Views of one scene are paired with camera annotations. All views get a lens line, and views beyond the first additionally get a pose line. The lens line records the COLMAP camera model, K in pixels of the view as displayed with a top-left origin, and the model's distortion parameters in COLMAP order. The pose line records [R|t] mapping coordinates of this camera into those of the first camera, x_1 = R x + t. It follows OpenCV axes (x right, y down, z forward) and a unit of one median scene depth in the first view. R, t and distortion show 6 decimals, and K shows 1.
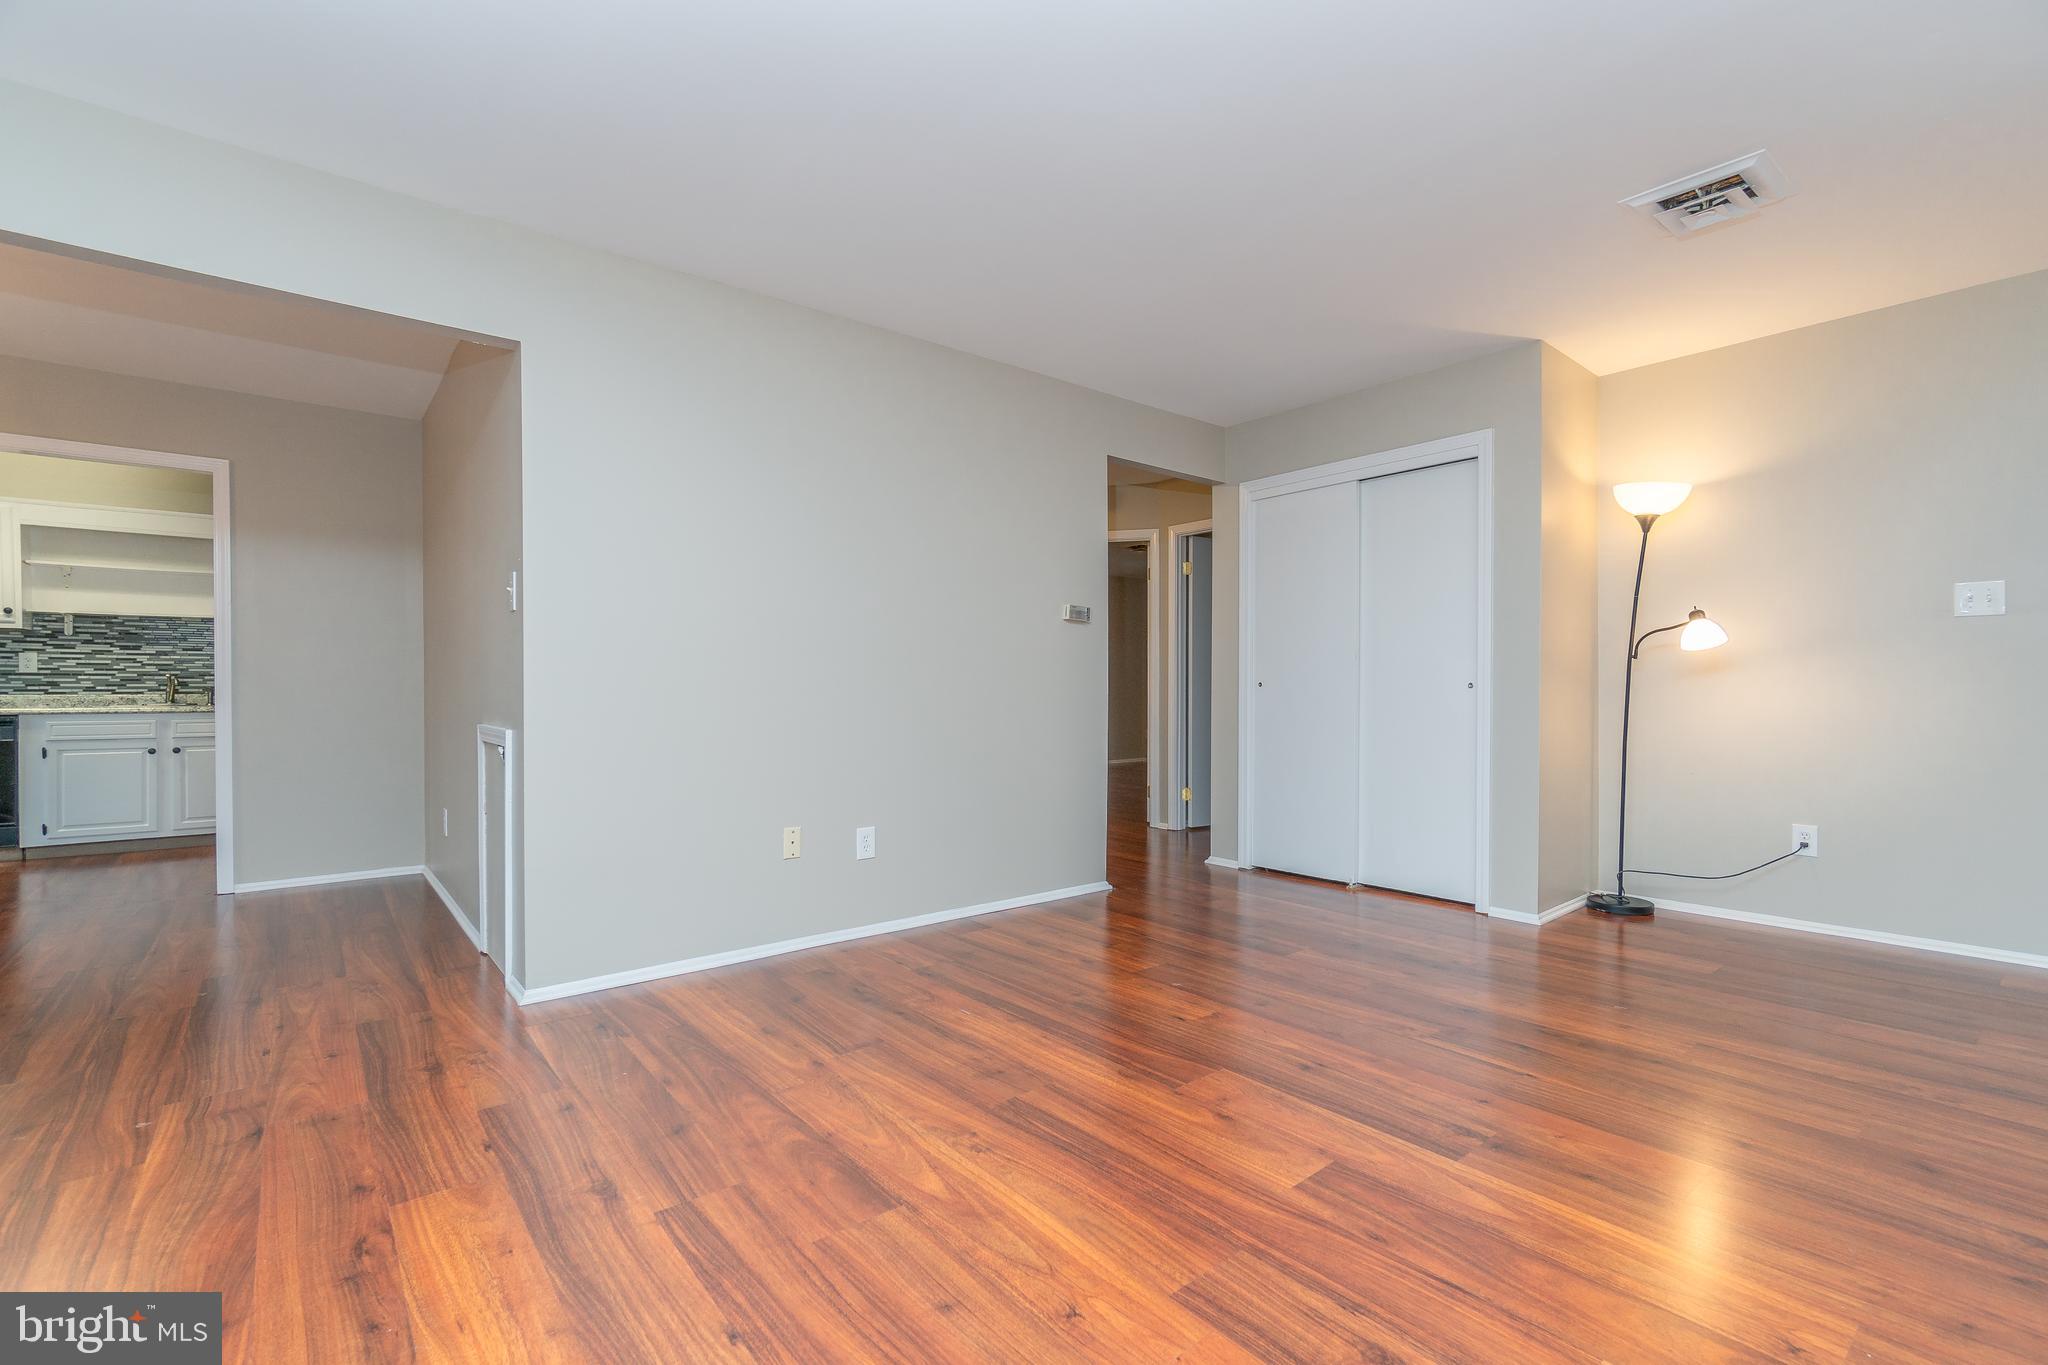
lens RADIAL K [[893.5, 0, 1004.0], [0, 893.5, 710.0], [0, 0, 1]] dist [-0.003887, 0.000533]
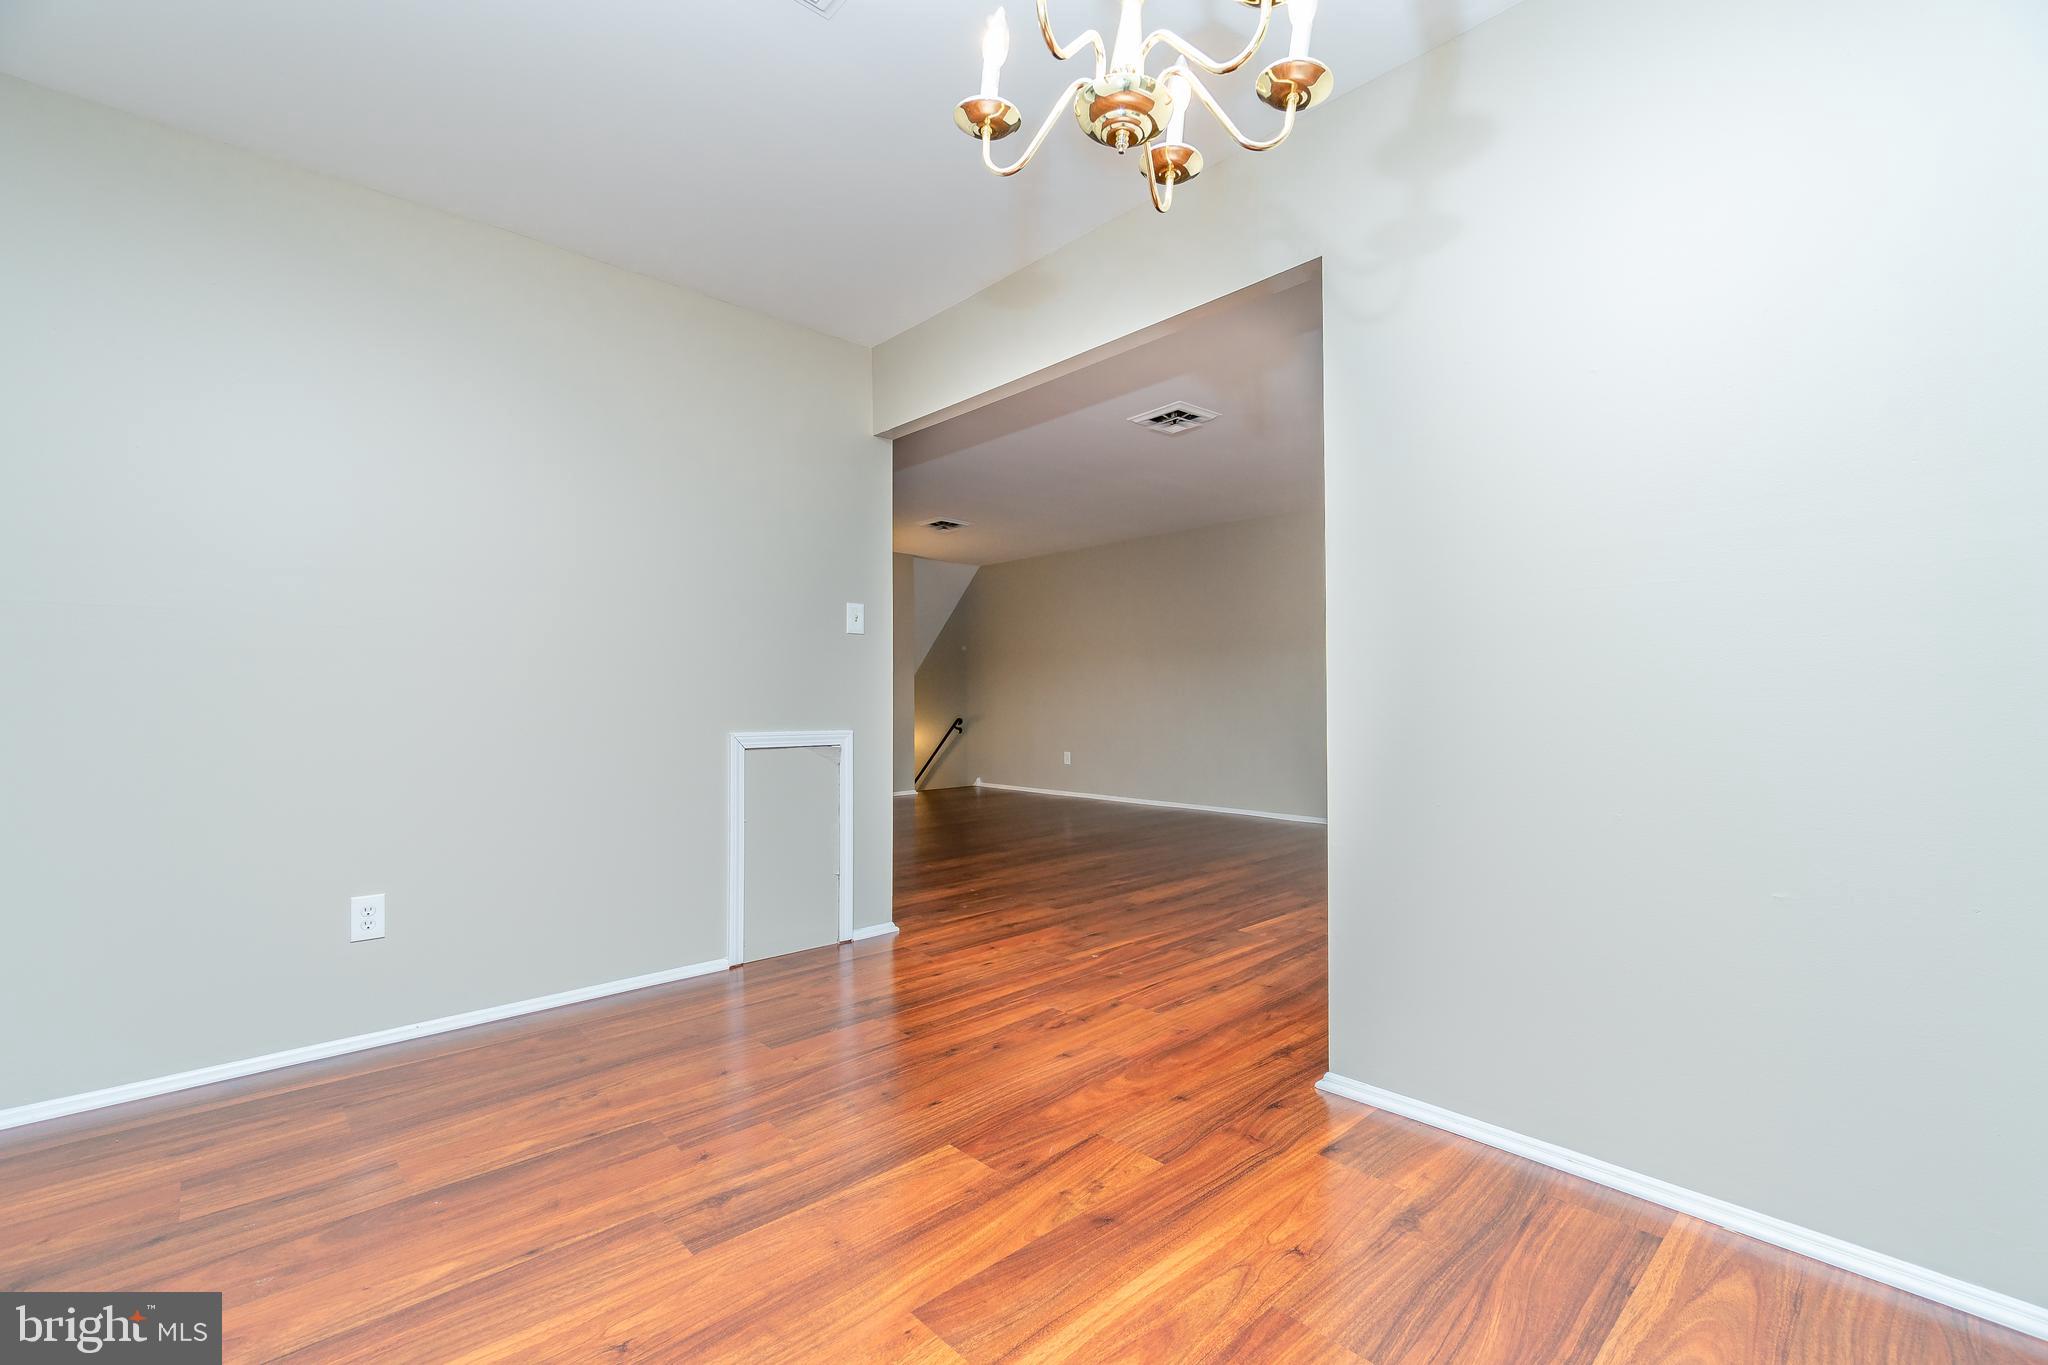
lens RADIAL K [[893.5, 0, 1022.5], [0, 893.5, 687.1], [0, 0, 1]] dist [-0.003887, 0.000533]
pose [[-0.071416, 0.013205, 0.997359, -1.042316], [0.030951, 0.999460, -0.011017, -0.008028], [-0.996966, 0.030082, -0.071786, 0.492322]]
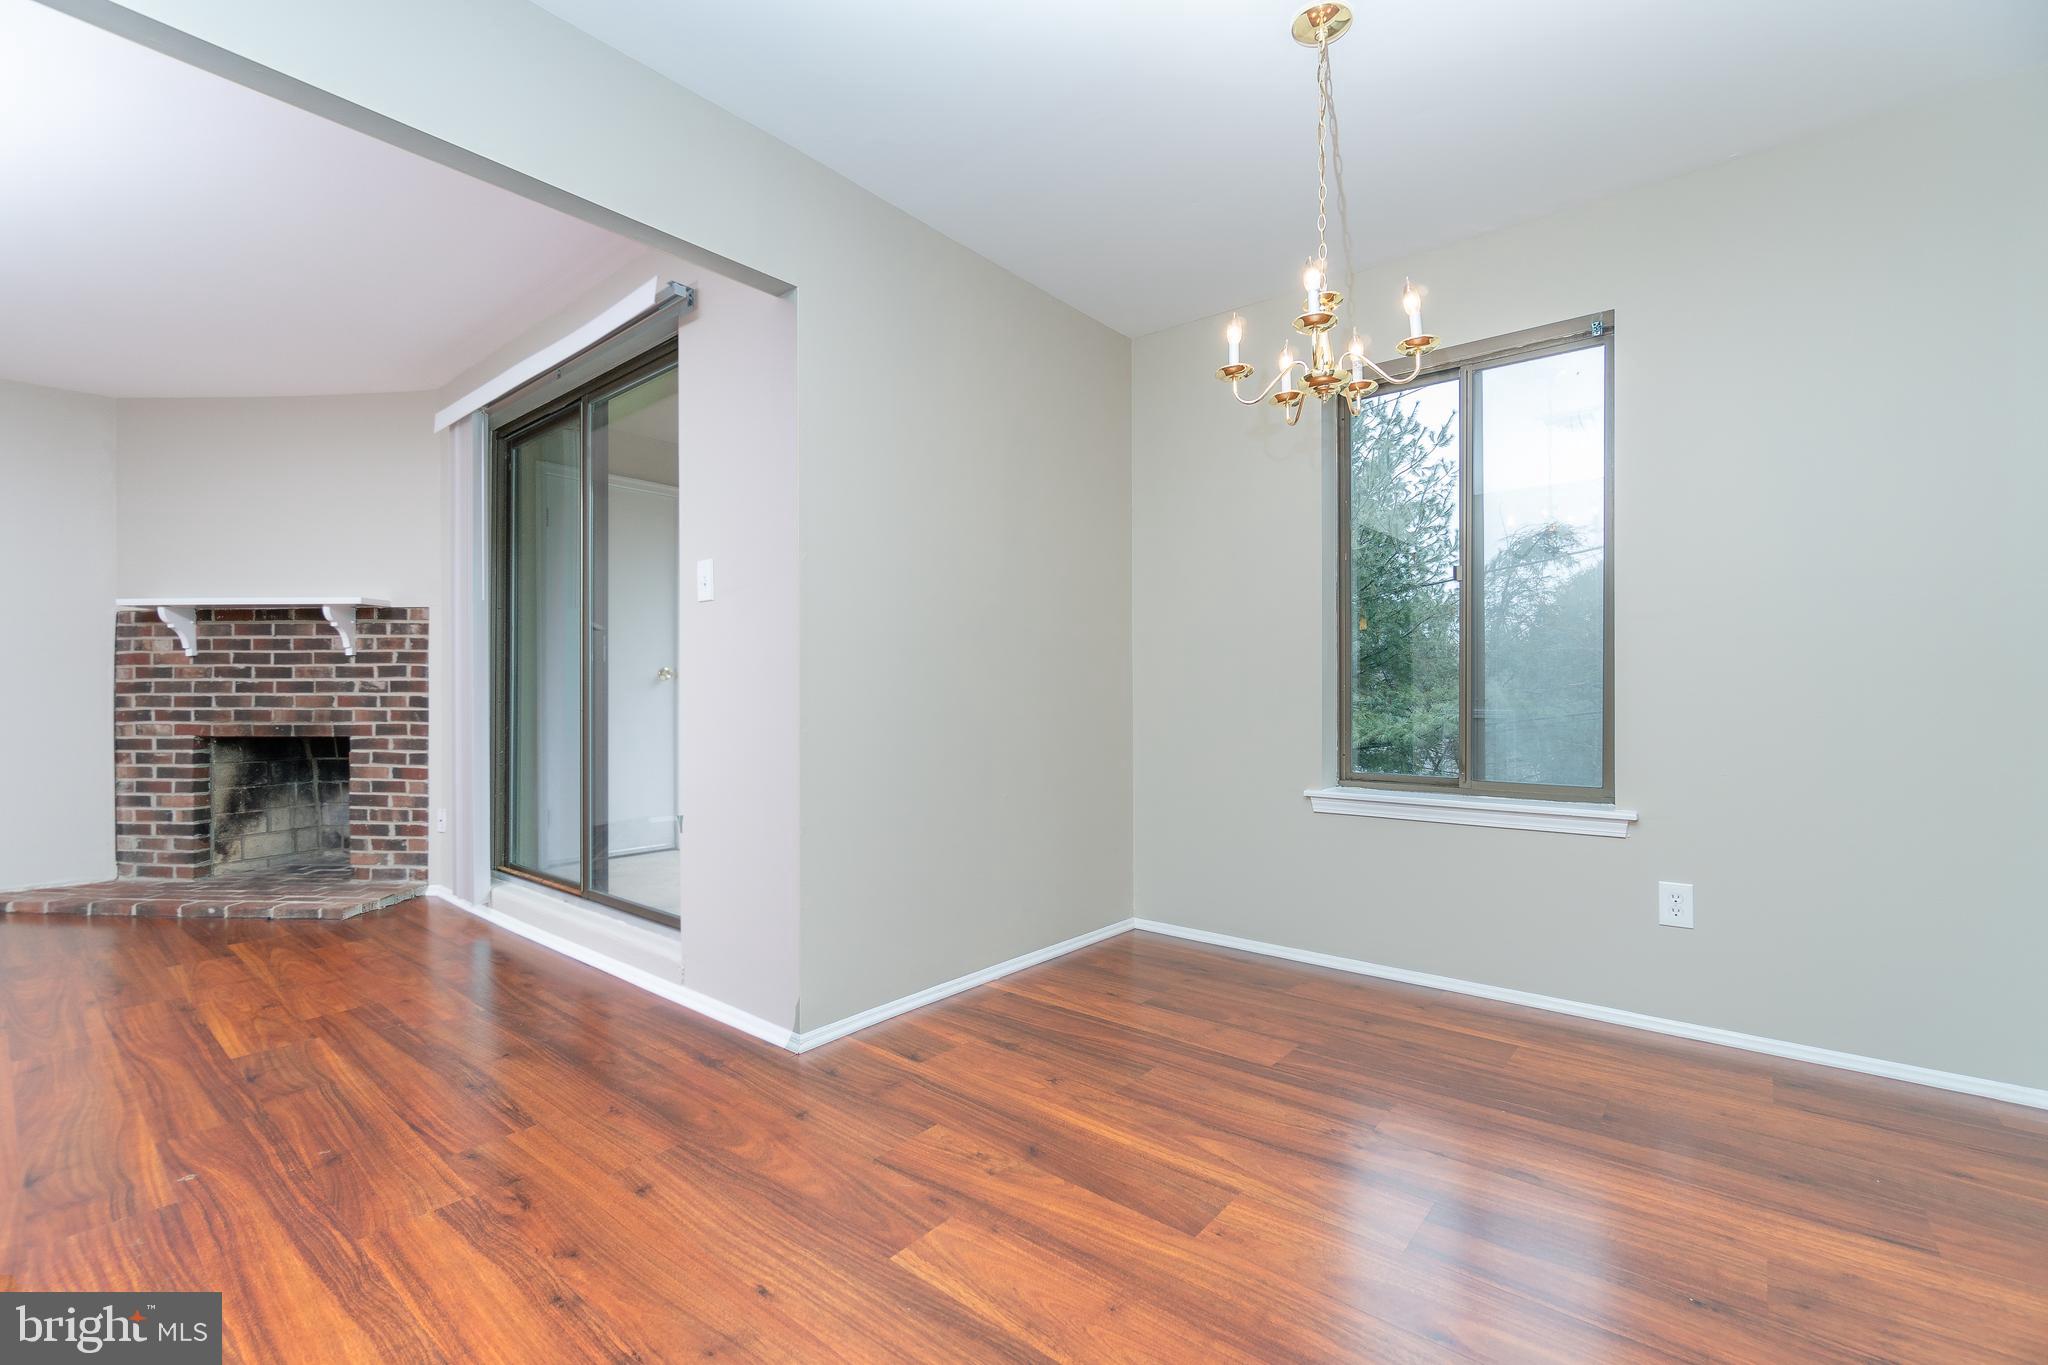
lens RADIAL K [[893.5, 0, 1007.8], [0, 893.5, 676.2], [0, 0, 1]] dist [-0.003887, 0.000533]
pose [[-0.981592, 0.001024, -0.190986, -0.635845], [-0.000339, 0.999975, 0.007102, -0.016669], [0.190989, 0.007036, -0.981567, 0.806478]]
